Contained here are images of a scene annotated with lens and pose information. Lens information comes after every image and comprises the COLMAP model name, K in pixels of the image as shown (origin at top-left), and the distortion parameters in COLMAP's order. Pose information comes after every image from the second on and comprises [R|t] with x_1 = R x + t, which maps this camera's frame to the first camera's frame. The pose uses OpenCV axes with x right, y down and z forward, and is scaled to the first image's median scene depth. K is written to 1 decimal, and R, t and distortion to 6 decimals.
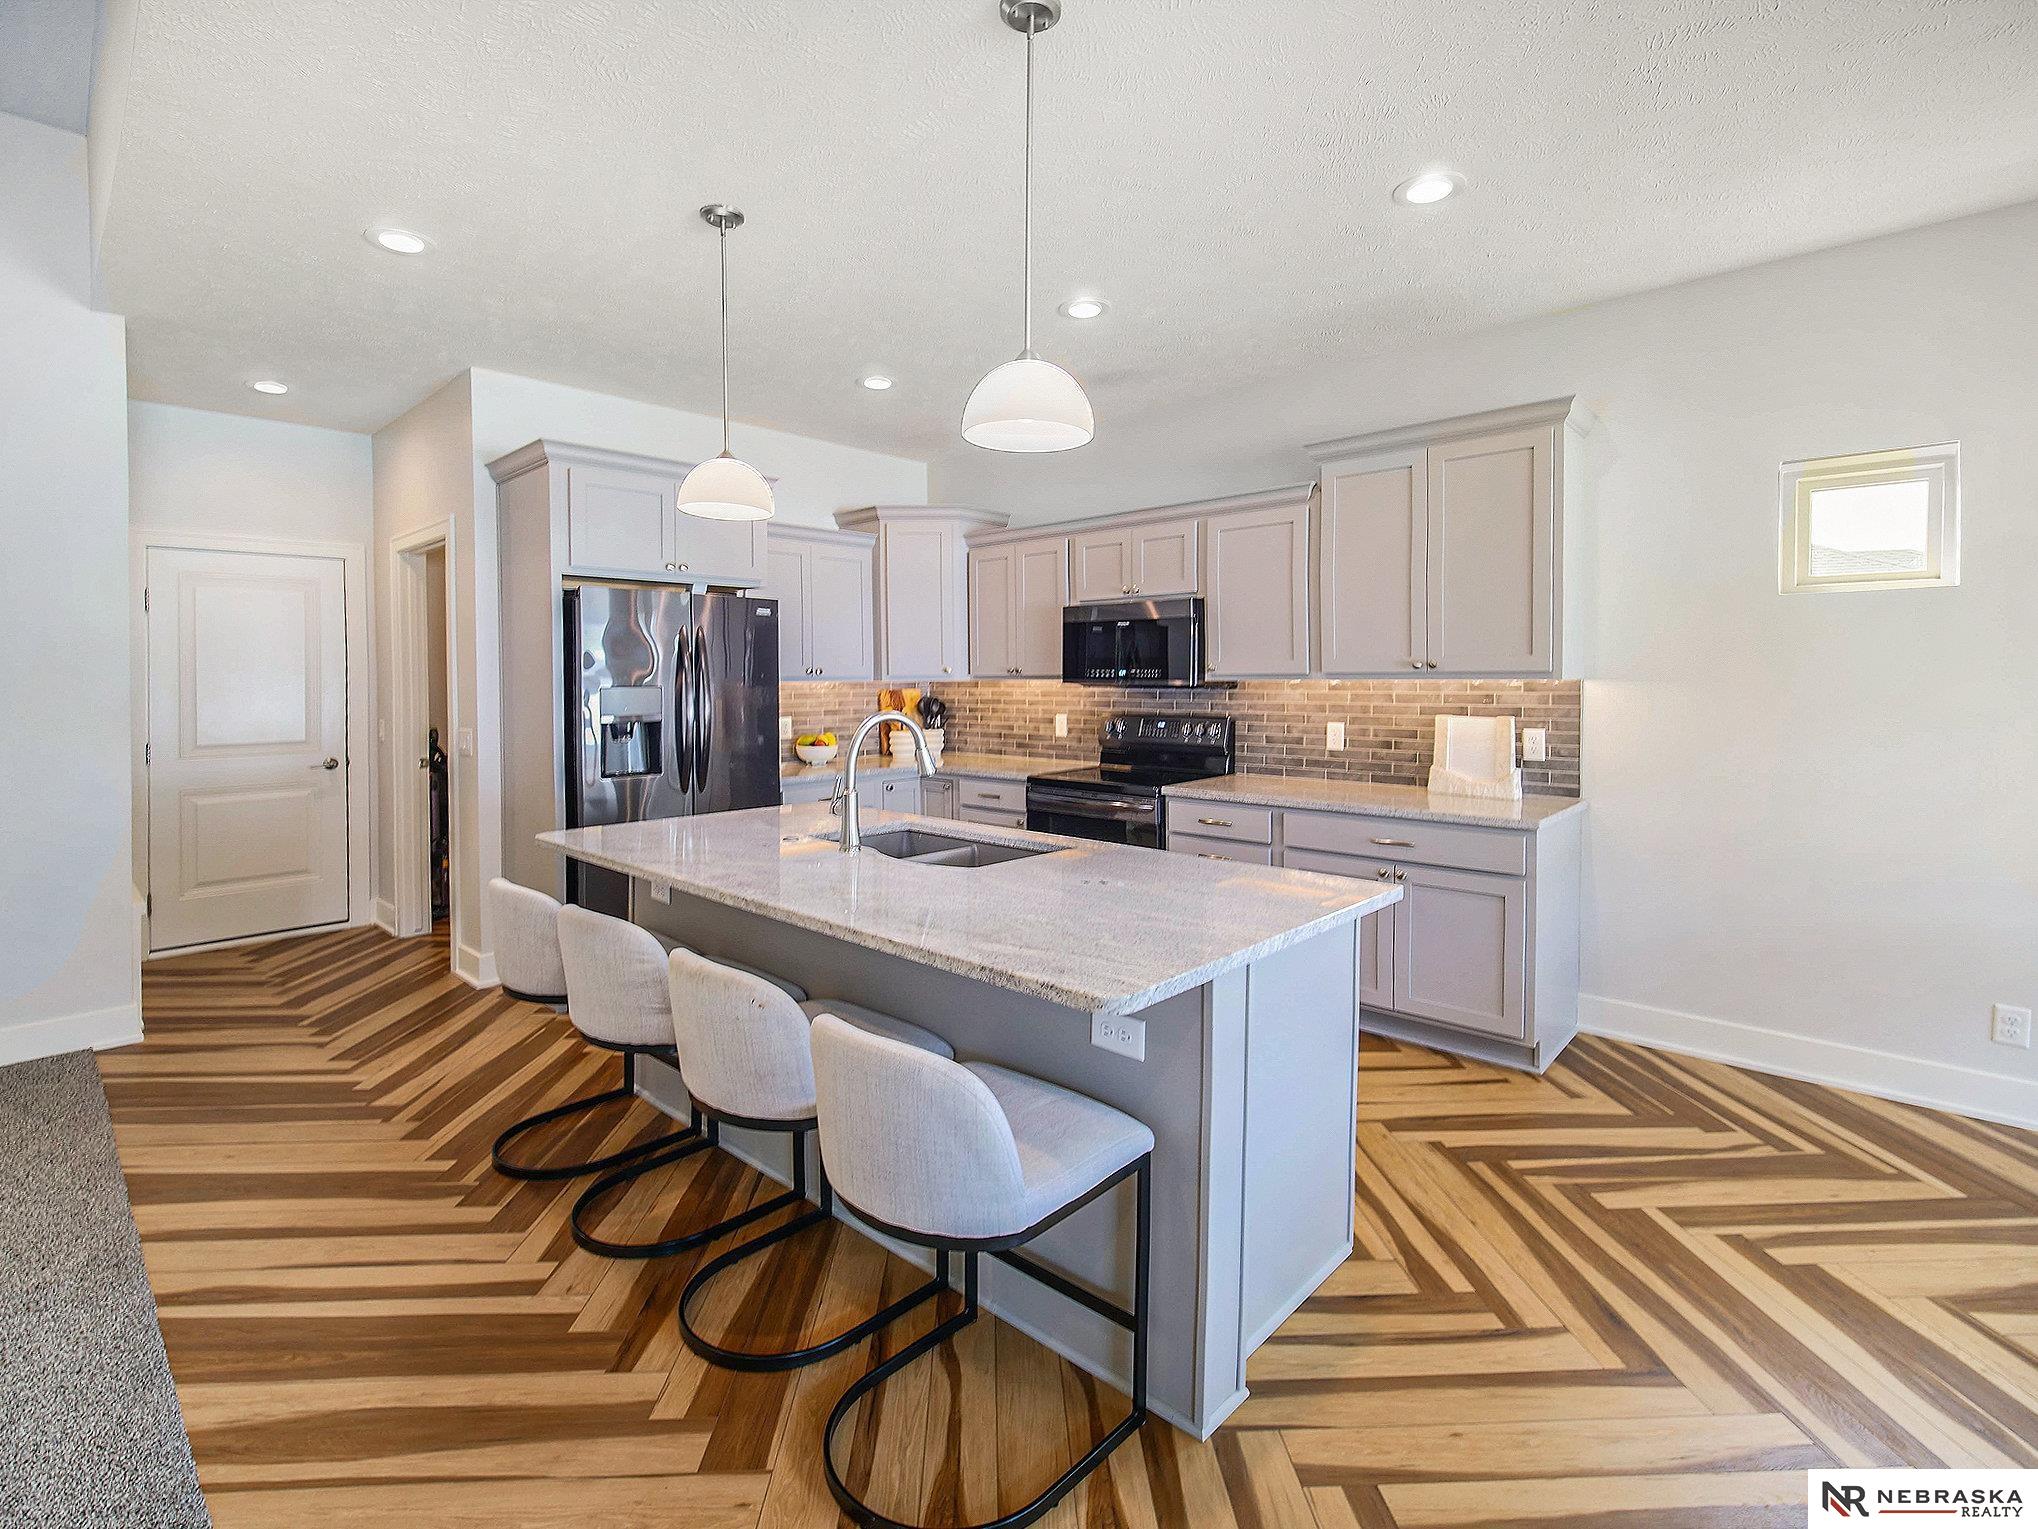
lens RADIAL K [[920.2, 0, 1025.9], [0, 920.2, 707.1], [0, 0, 1]] dist [-0.032875, -0.000059]
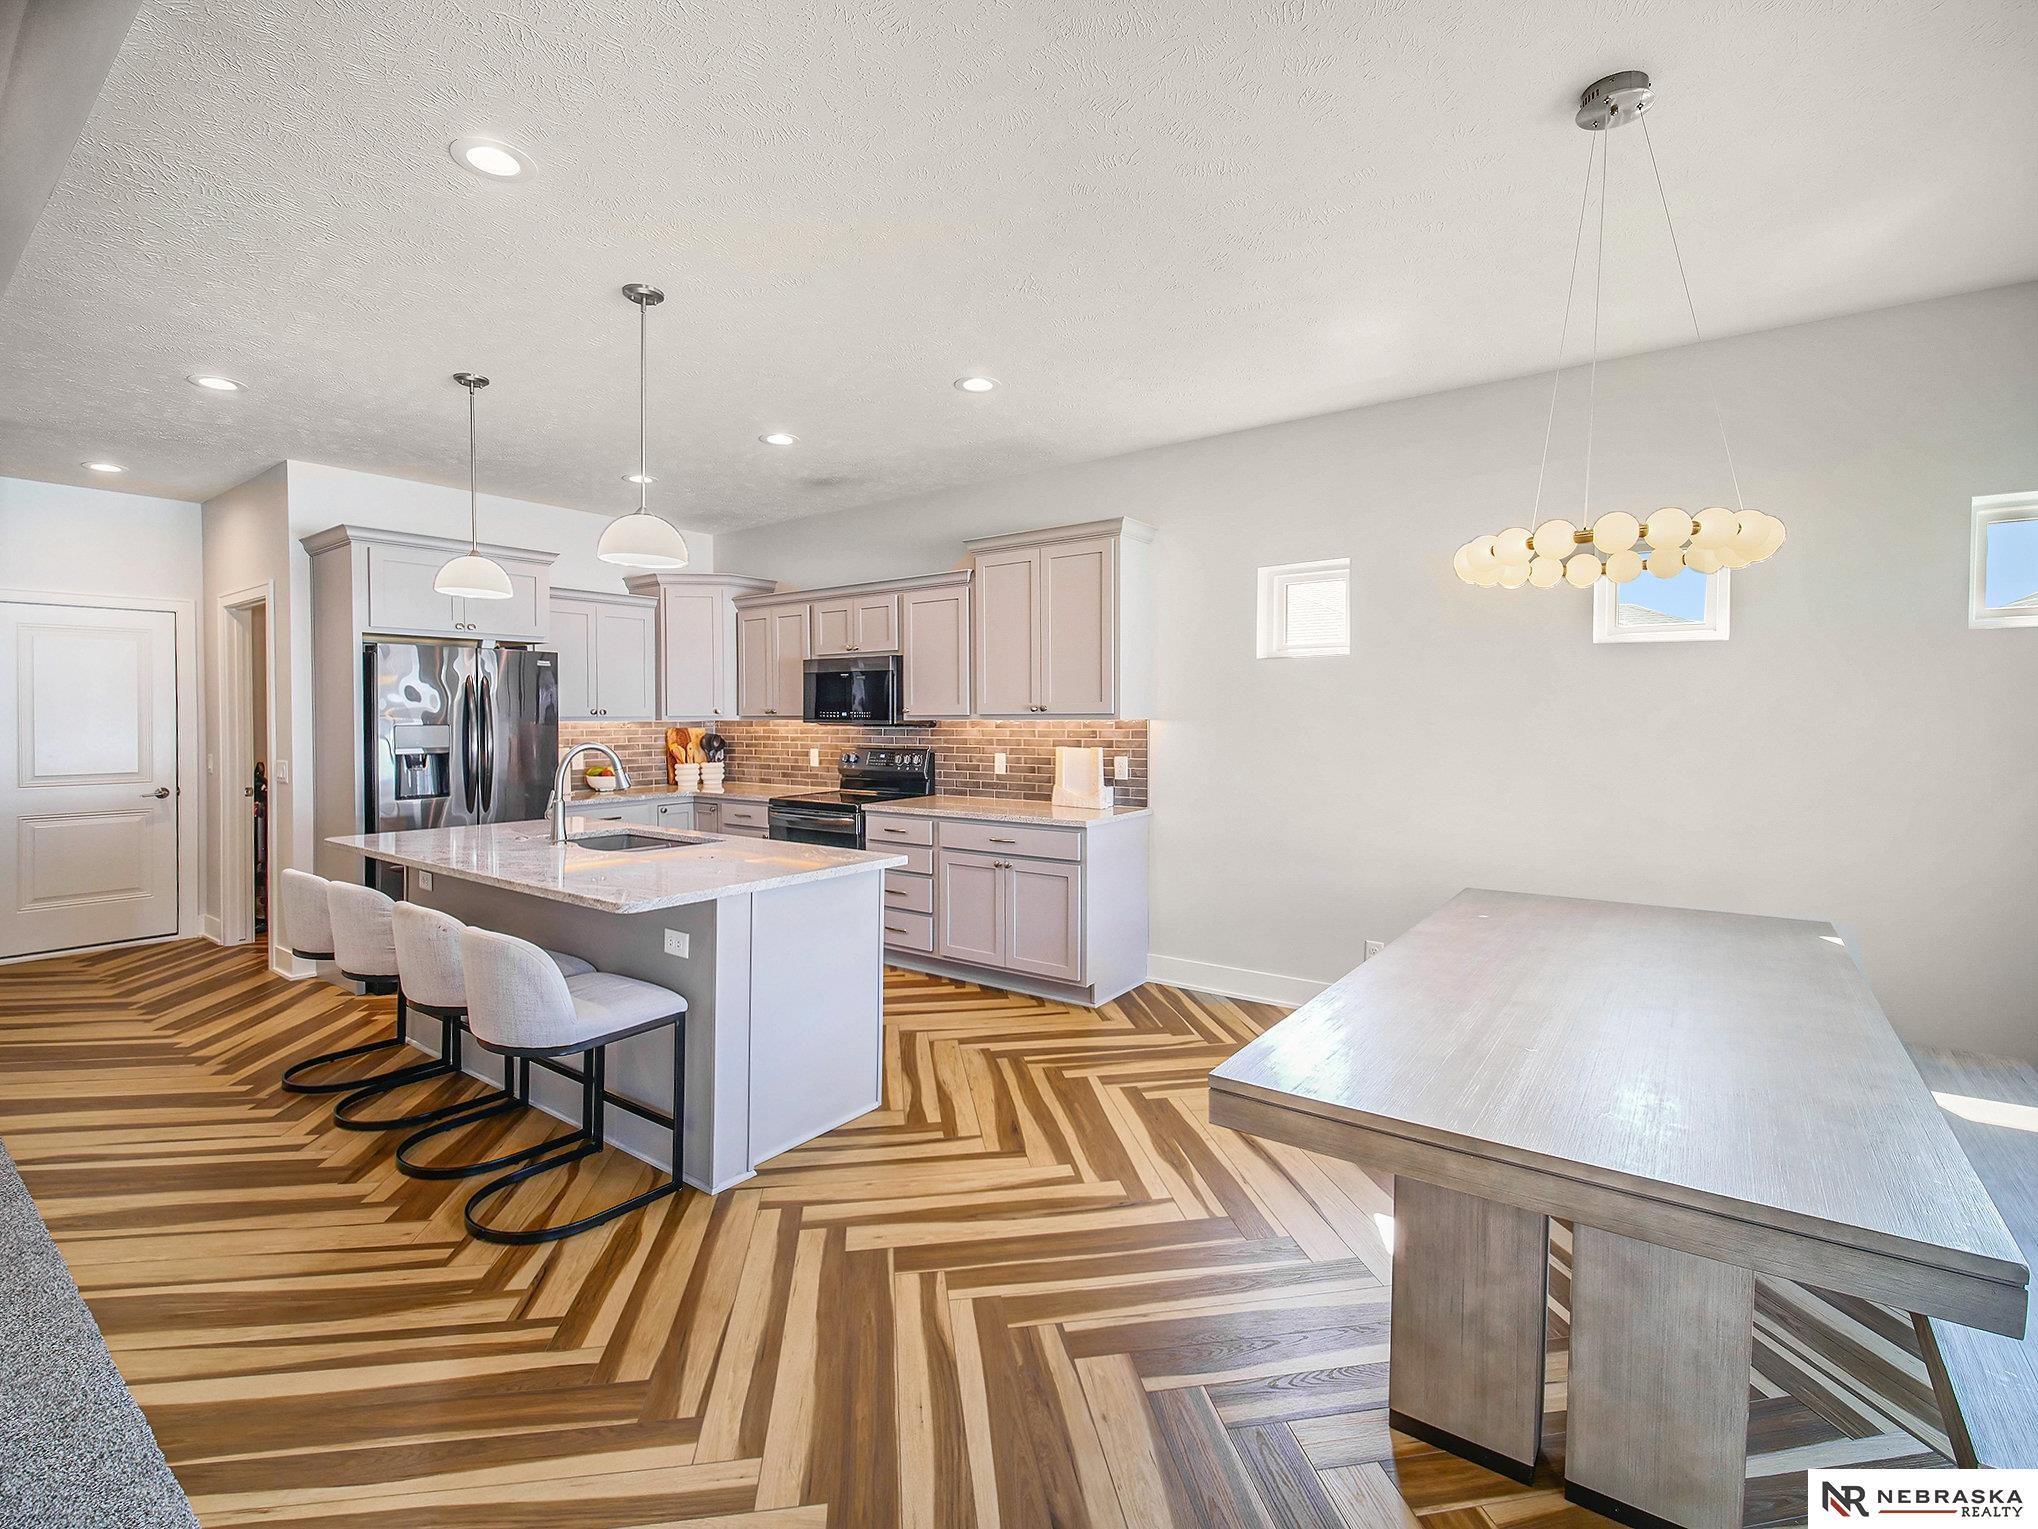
lens RADIAL K [[927.2, 0, 1028.5], [0, 927.2, 714.4], [0, 0, 1]] dist [-0.037144, 0.000172]
pose [[0.994472, -0.000622, 0.105000, 0.243498], [0.003958, 0.999494, -0.031569, 0.003867], [-0.104927, 0.031810, 0.993971, -0.298157]]
